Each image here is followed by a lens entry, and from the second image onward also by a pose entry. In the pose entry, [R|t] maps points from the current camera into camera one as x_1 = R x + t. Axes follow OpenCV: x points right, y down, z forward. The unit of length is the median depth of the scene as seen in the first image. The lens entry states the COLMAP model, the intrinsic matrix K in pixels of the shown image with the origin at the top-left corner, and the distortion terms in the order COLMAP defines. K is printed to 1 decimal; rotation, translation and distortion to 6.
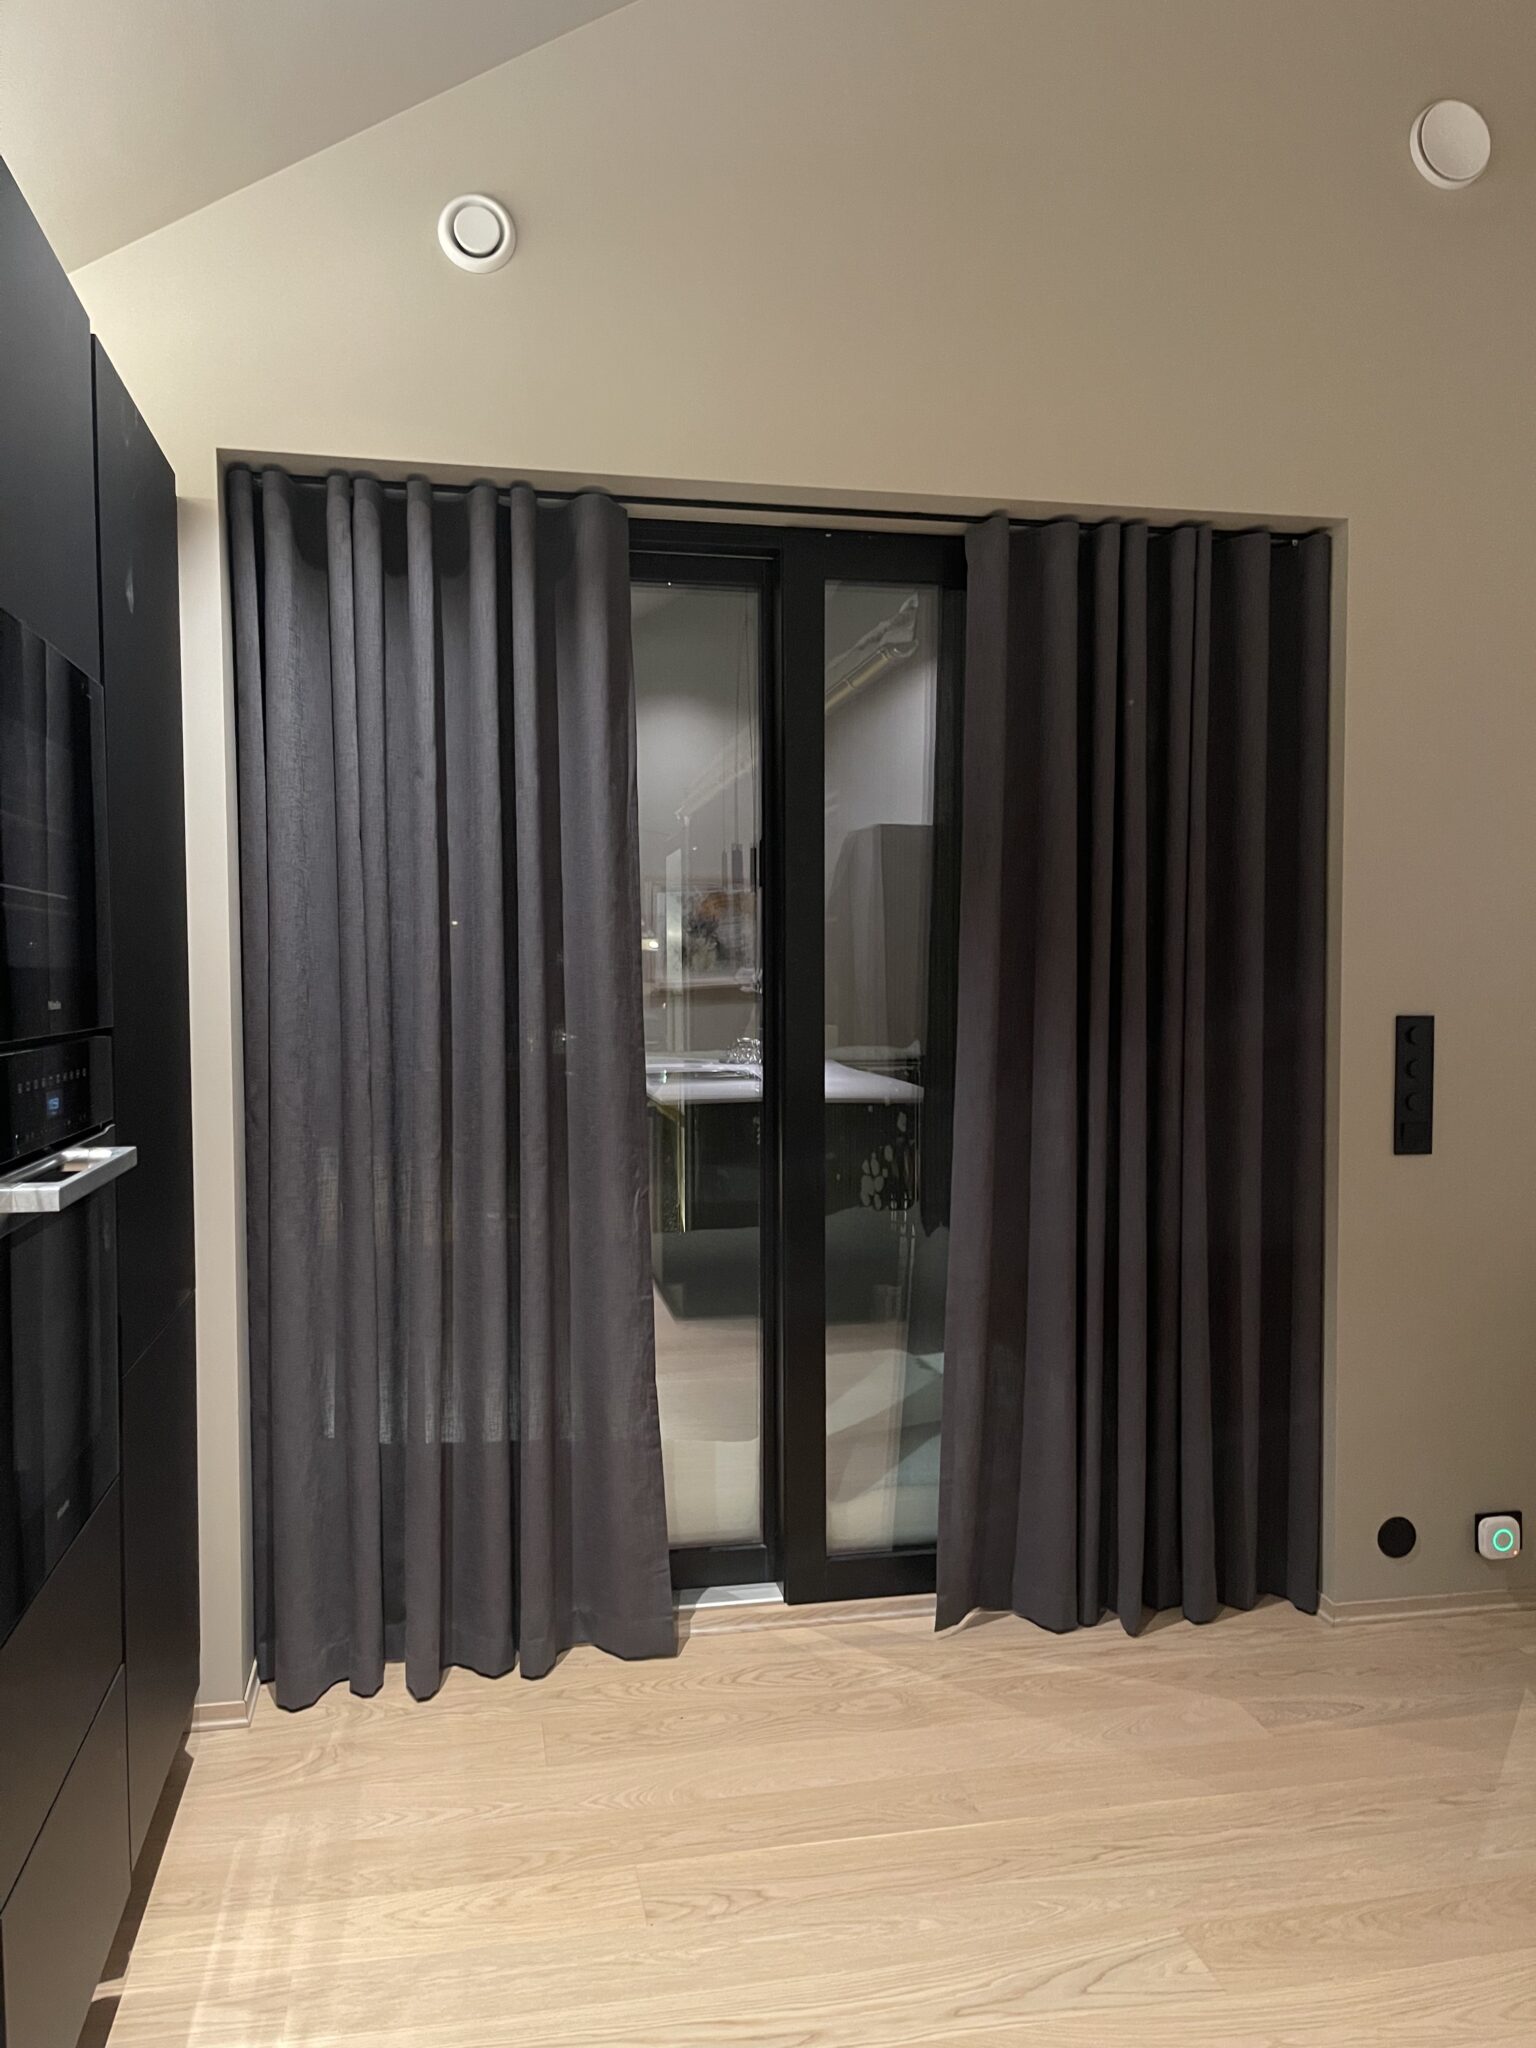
lens RADIAL K [[1533.4, 0, 776.5], [0, 1533.4, 1040.2], [0, 0, 1]] dist [0.094053, -0.130413]
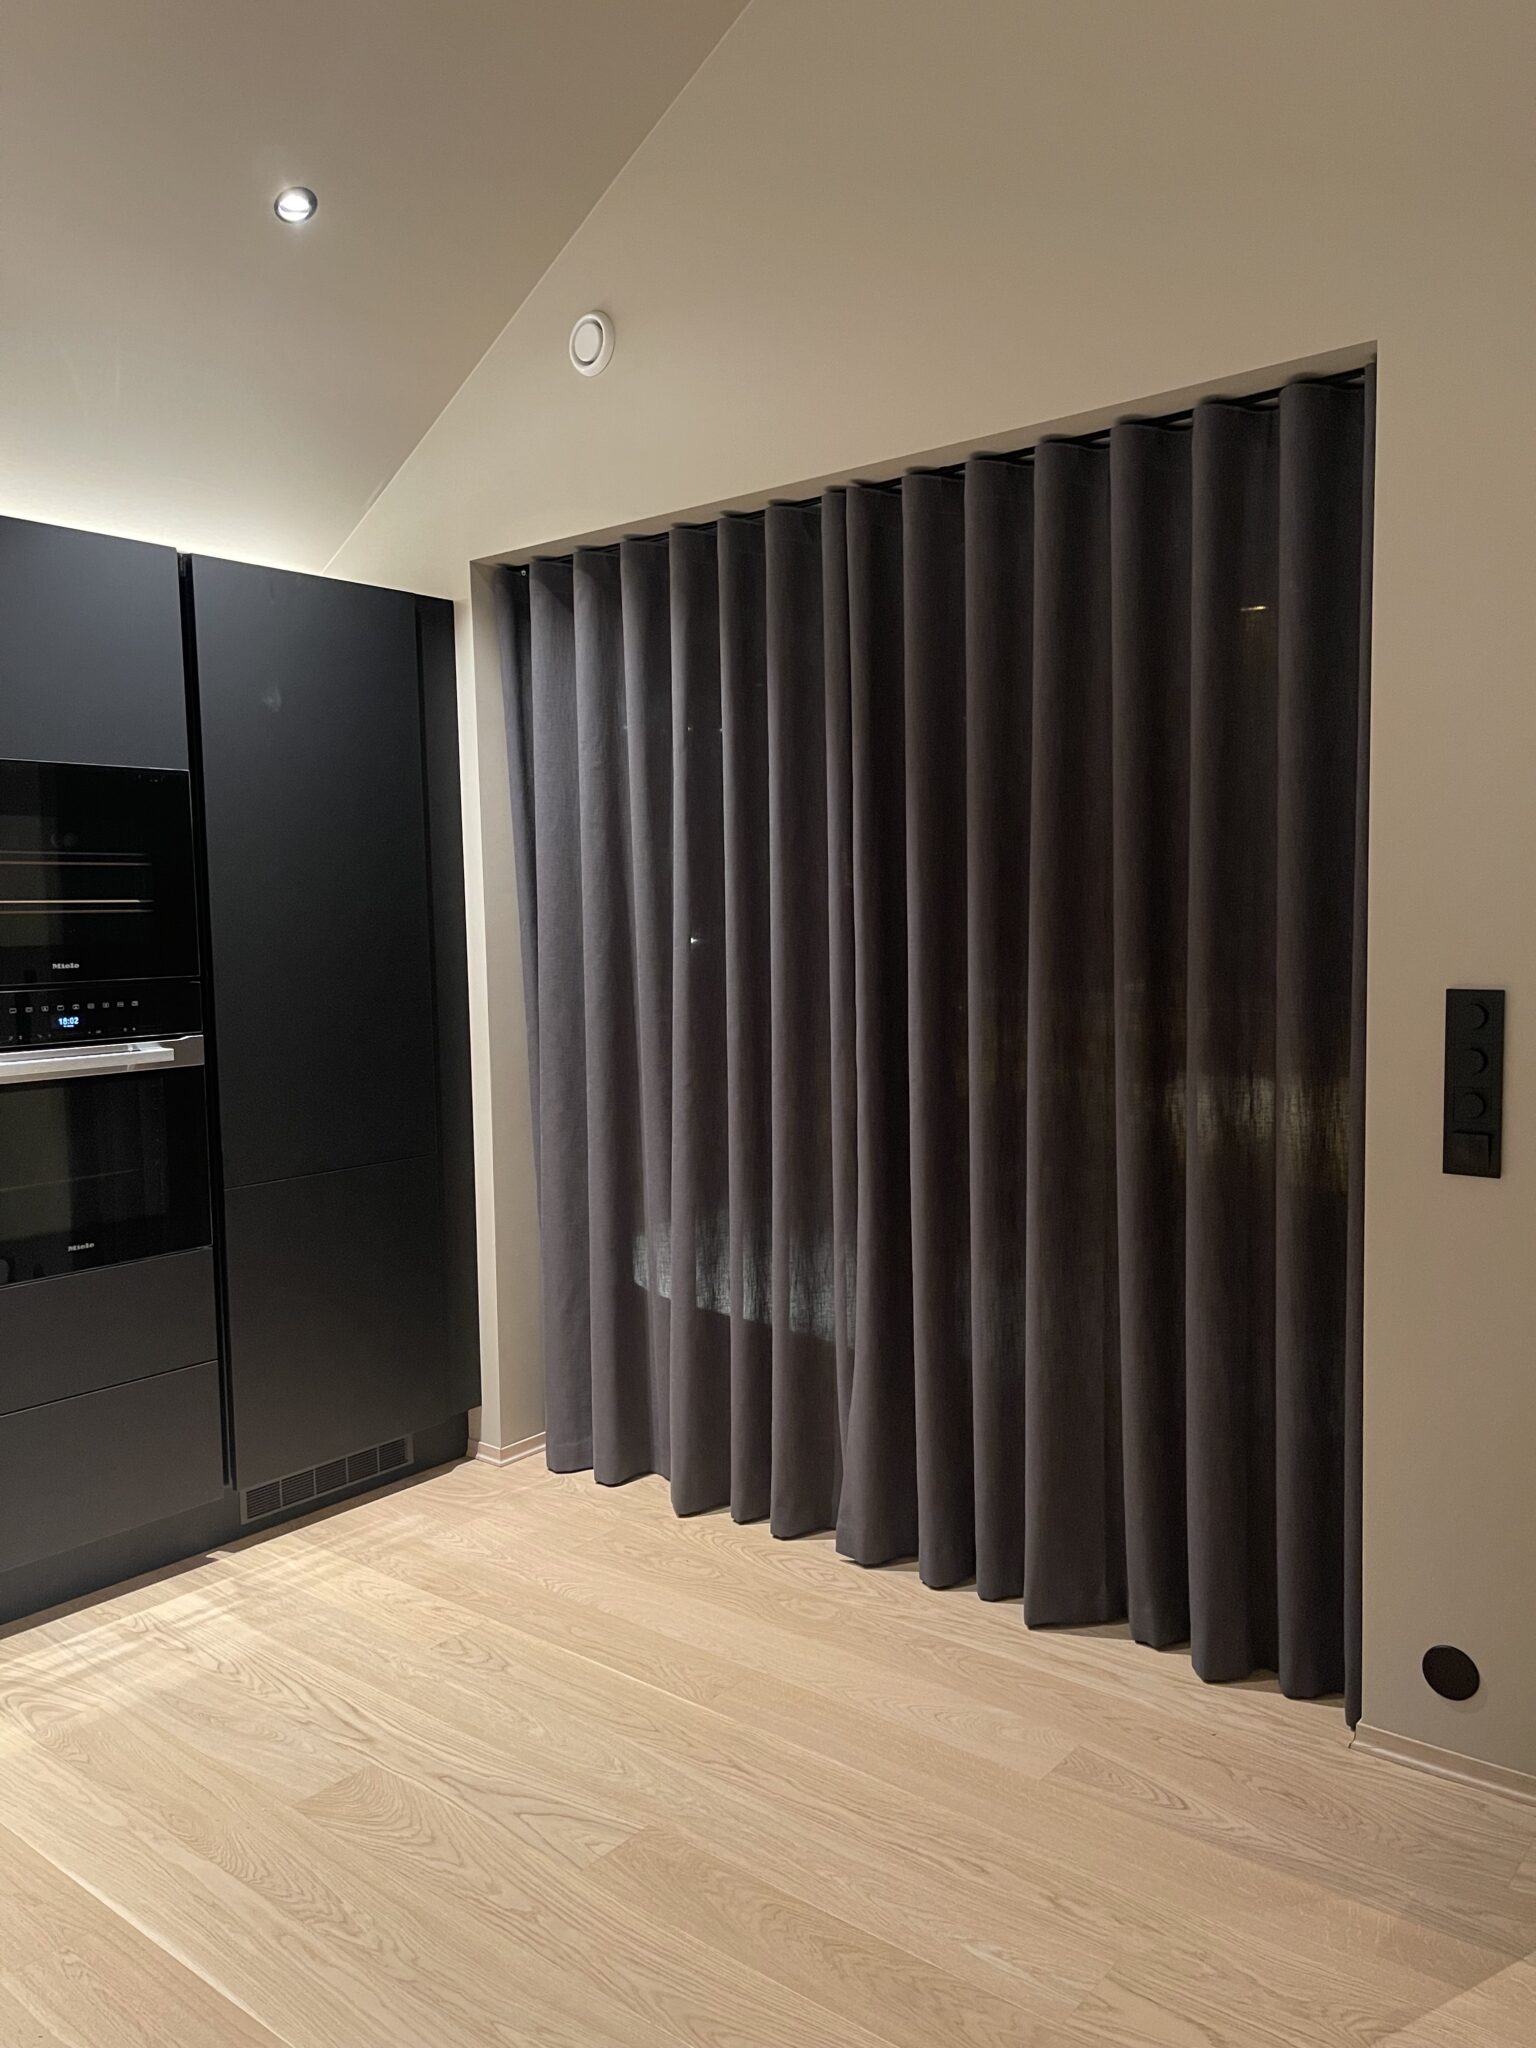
lens RADIAL K [[1553.0, 0, 771.0], [0, 1553.0, 1025.7], [0, 0, 1]] dist [0.059229, -0.067507]
pose [[0.627618, 0.048922, -0.776983, 0.976074], [-0.015201, 0.998603, 0.050597, -0.038649], [0.778373, -0.019945, 0.627485, 0.334832]]
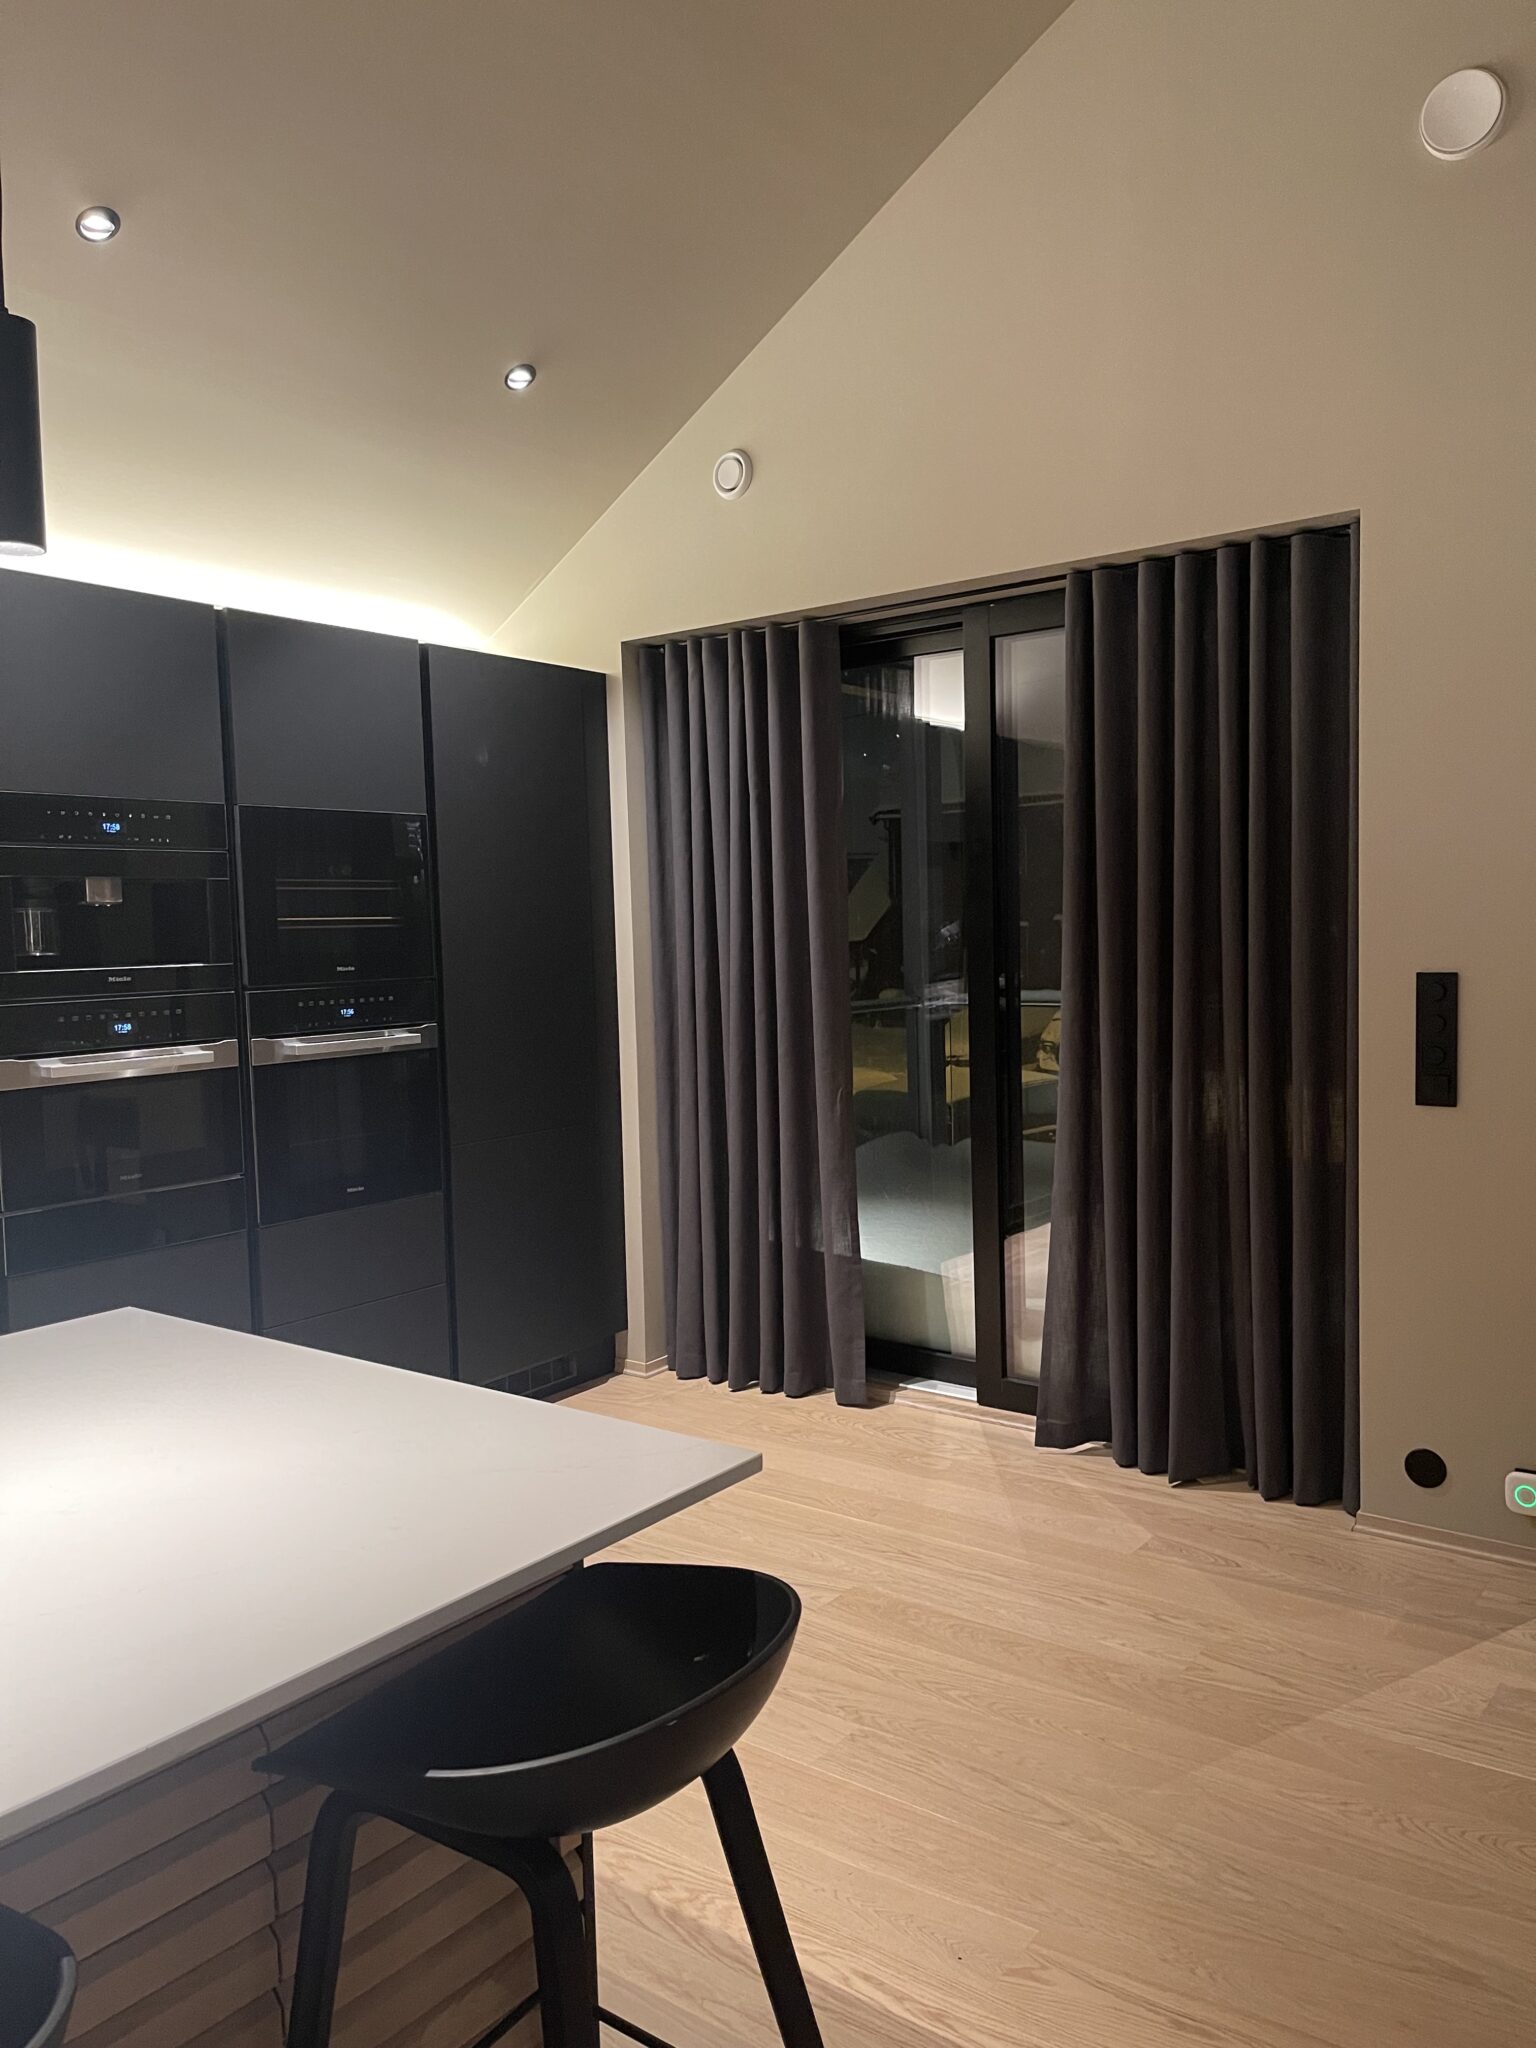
lens RADIAL K [[1545.2, 0, 775.4], [0, 1545.2, 1025.2], [0, 0, 1]] dist [0.063232, -0.082206]
pose [[0.661544, 0.033723, -0.749148, 1.123283], [-0.007417, 0.999234, 0.038431, -0.021437], [0.749870, -0.019867, 0.661287, -0.026718]]
